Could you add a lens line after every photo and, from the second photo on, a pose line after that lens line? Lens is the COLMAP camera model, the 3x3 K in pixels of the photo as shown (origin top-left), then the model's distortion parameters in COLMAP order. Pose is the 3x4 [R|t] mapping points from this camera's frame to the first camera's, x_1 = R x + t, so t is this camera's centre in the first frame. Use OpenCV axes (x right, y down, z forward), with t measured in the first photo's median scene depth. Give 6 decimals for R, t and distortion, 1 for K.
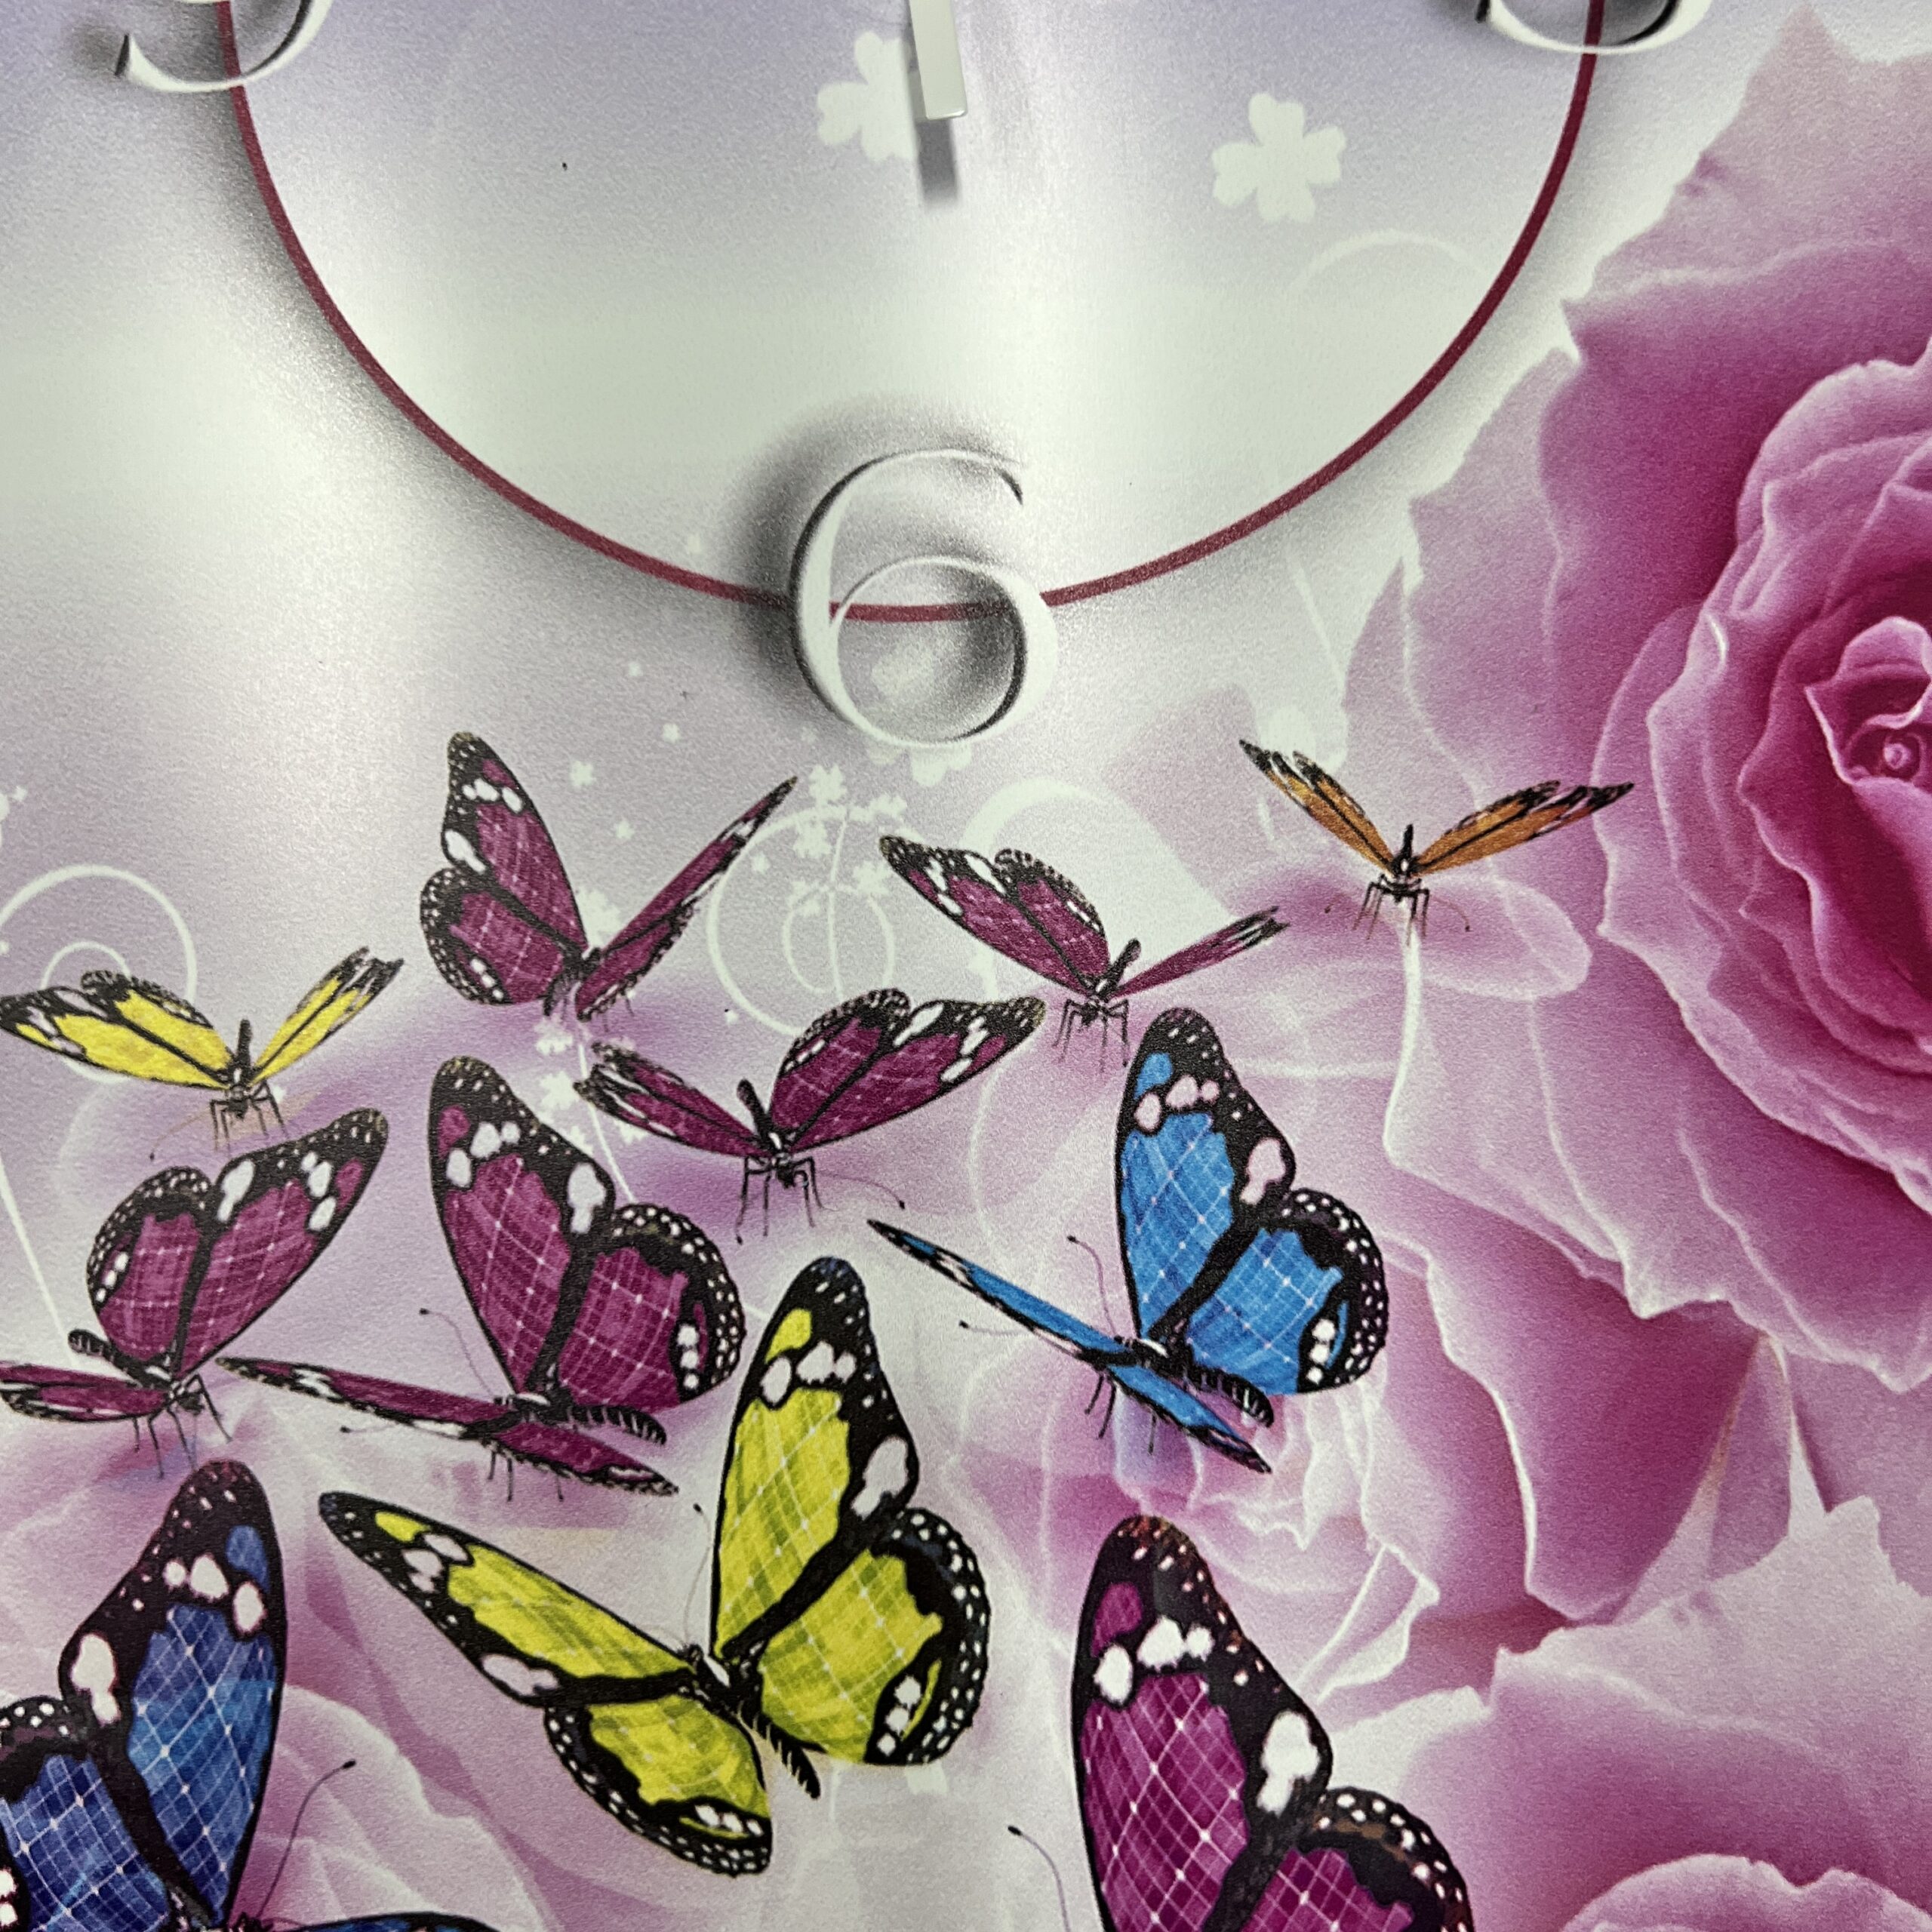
lens RADIAL K [[1985.5, 0, 930.5], [0, 1985.5, 930.7], [0, 0, 1]] dist [0.007104, 0.000000]
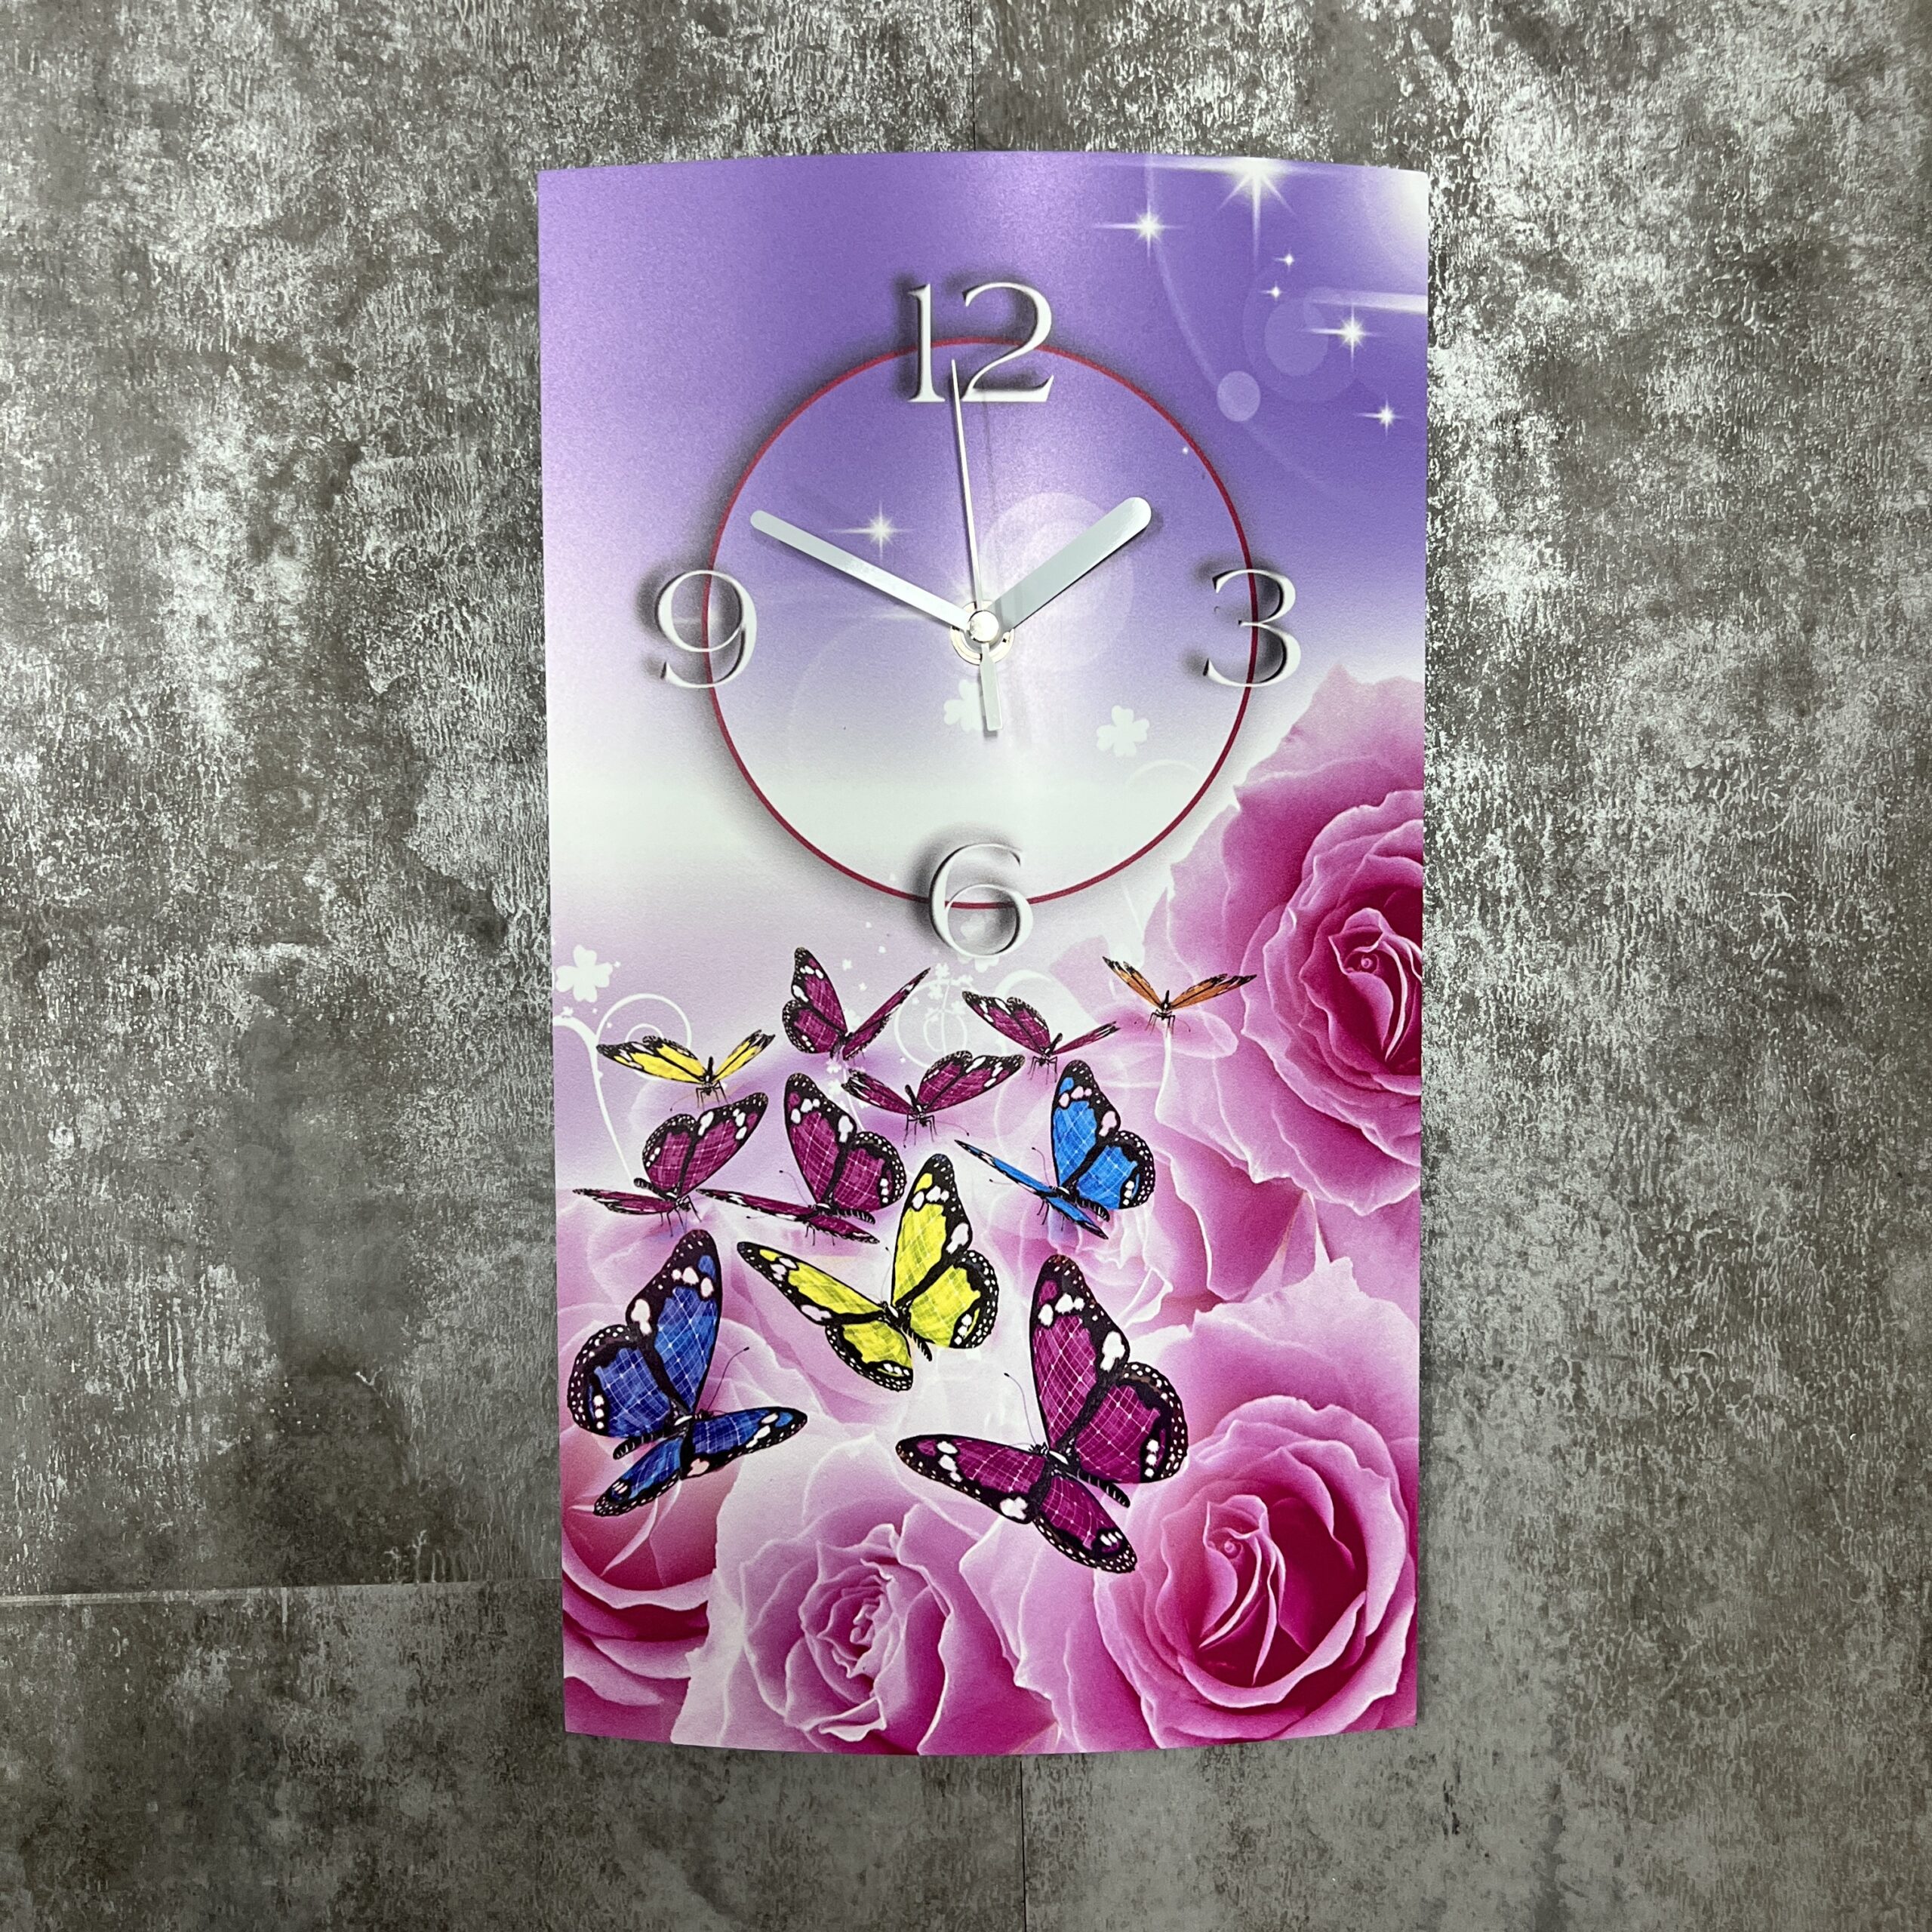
lens RADIAL K [[1985.5, 0, 956.2], [0, 1985.5, 970.4], [0, 0, 1]] dist [0.007104, 0.000000]
pose [[0.999718, 0.019451, 0.013635, -0.068576], [-0.019893, 0.999255, 0.033076, -0.158335], [-0.012982, -0.033338, 0.999360, -1.562483]]
